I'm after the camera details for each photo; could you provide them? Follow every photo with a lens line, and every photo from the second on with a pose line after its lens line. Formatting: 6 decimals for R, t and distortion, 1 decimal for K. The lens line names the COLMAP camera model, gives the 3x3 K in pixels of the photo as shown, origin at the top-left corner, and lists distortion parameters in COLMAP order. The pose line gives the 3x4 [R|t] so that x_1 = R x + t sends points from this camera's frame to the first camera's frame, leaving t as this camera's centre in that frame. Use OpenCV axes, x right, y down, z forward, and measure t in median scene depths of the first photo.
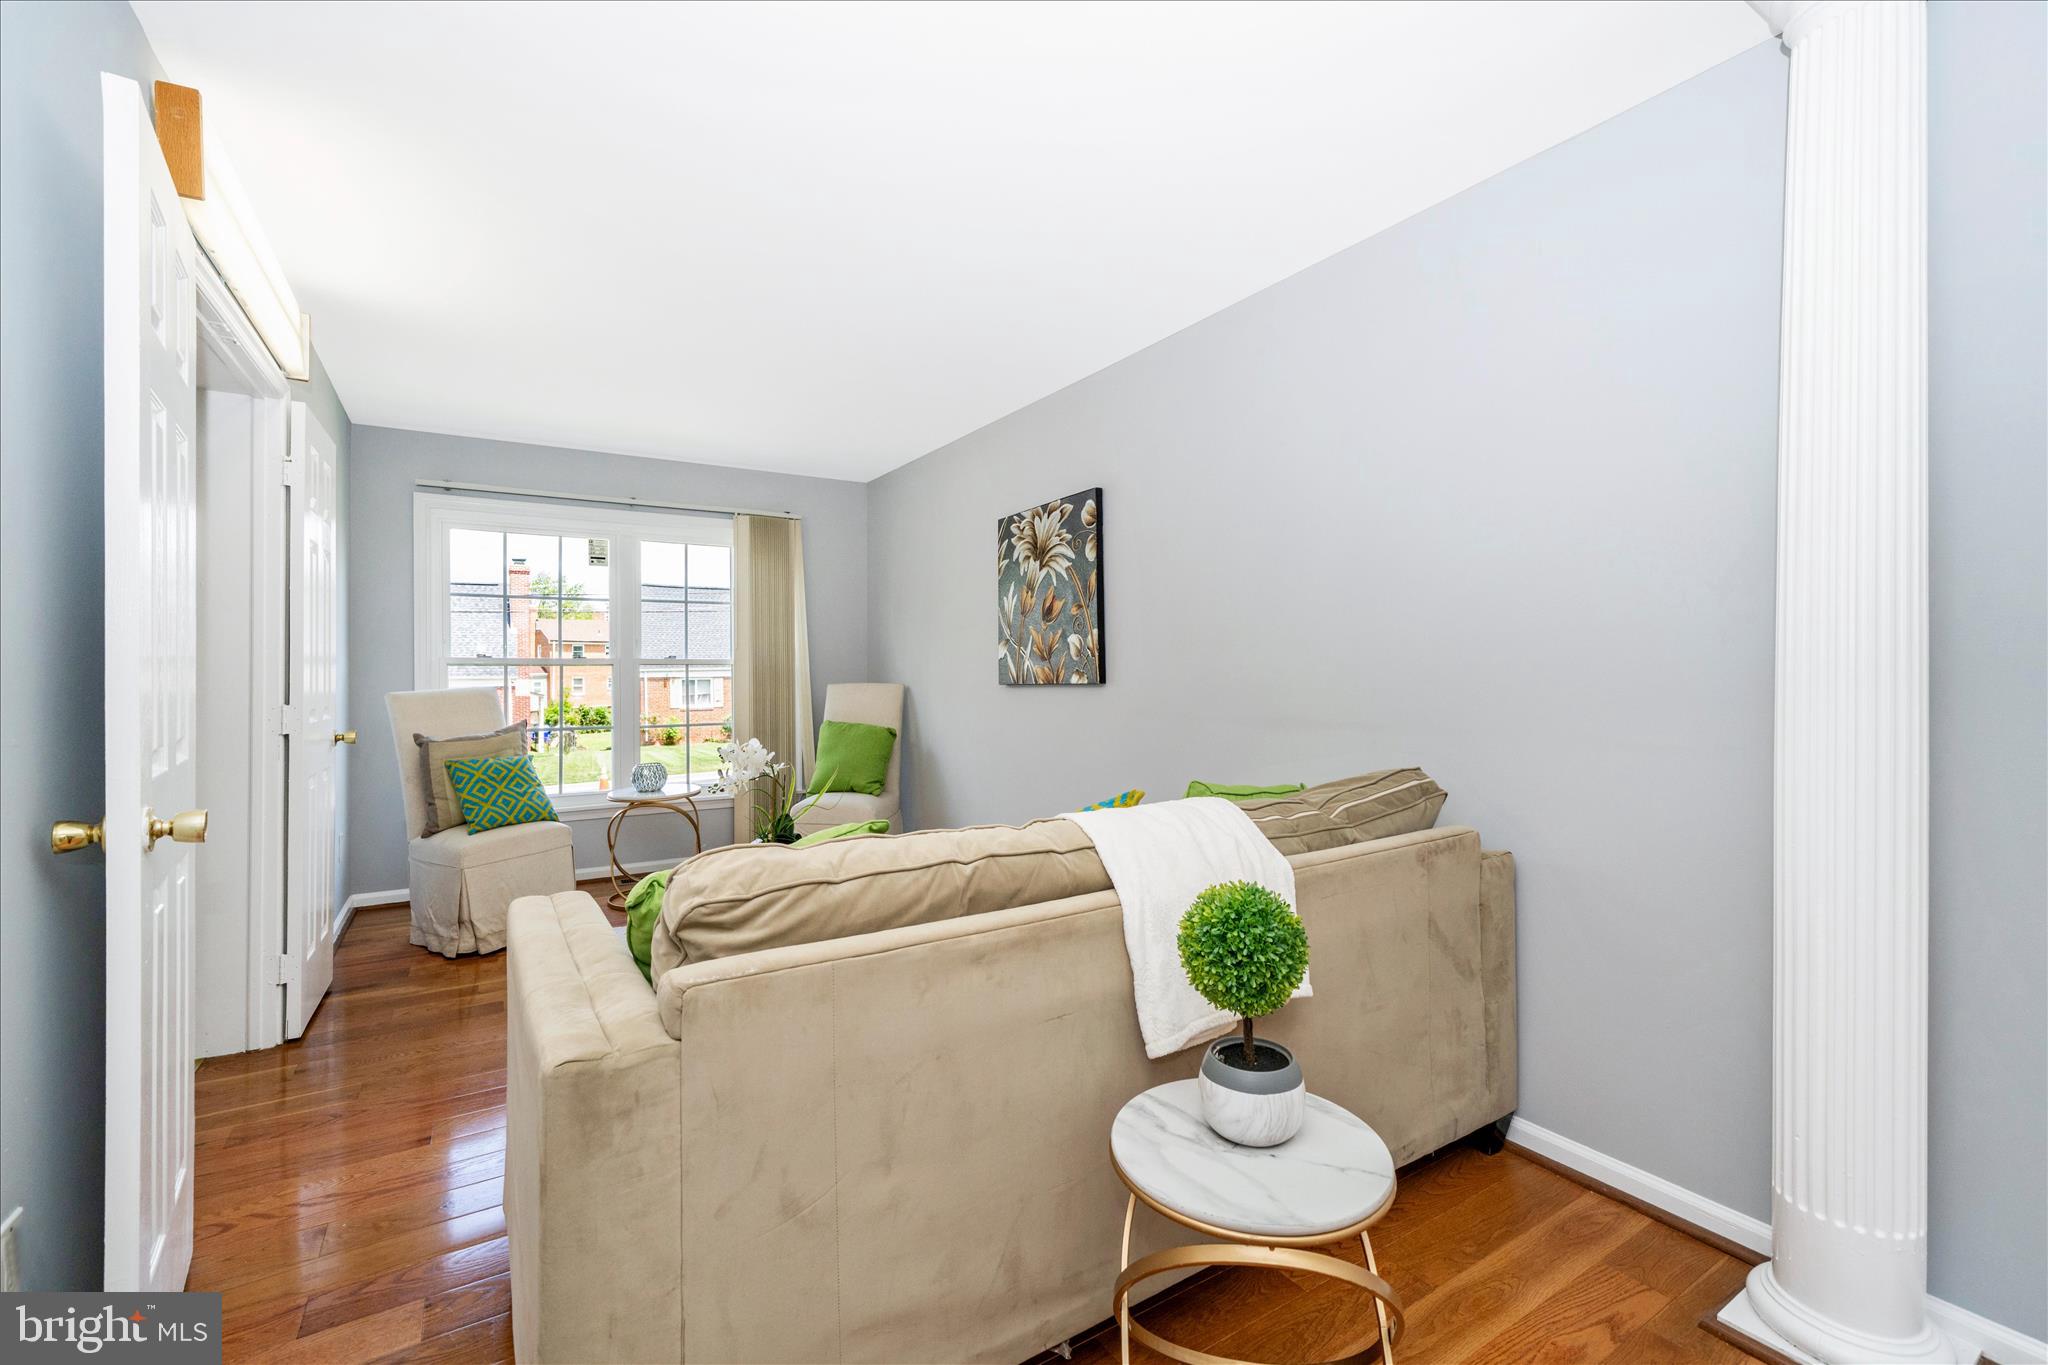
lens RADIAL K [[840.6, 0, 999.4], [0, 840.6, 674.4], [0, 0, 1]] dist [0.000448, -0.000084]
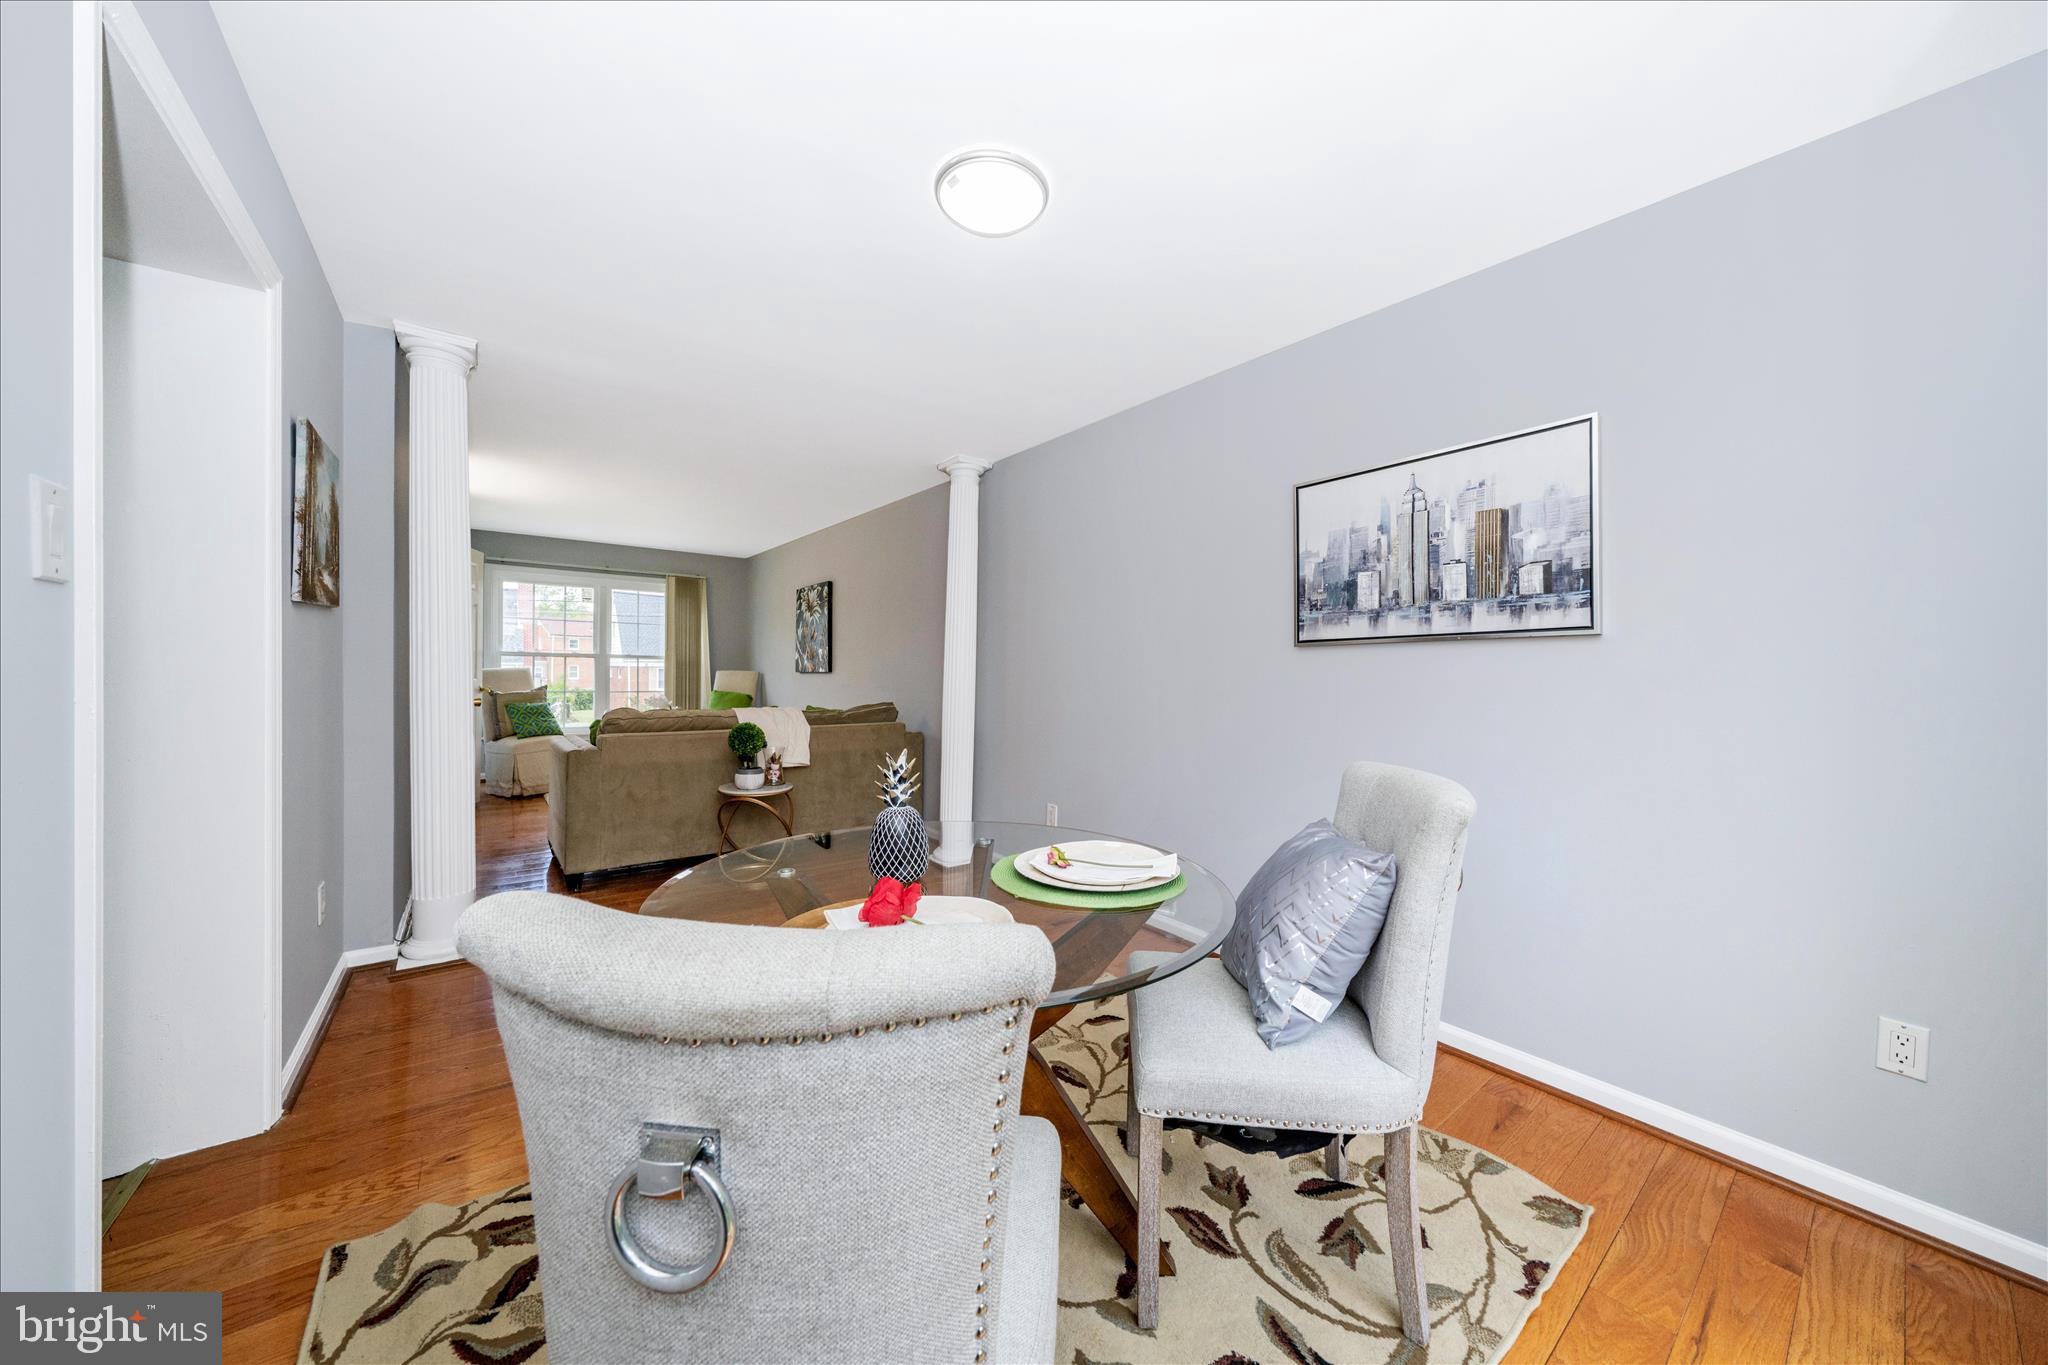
lens RADIAL K [[726.2, 0, 1024.0], [0, 726.2, 682.5], [0, 0, 1]] dist [-0.000234, -0.000089]
pose [[0.995606, 0.020015, 0.091474, 0.399703], [-0.021289, 0.999689, 0.012977, 0.003081], [-0.091186, -0.014867, 0.995723, -0.807470]]
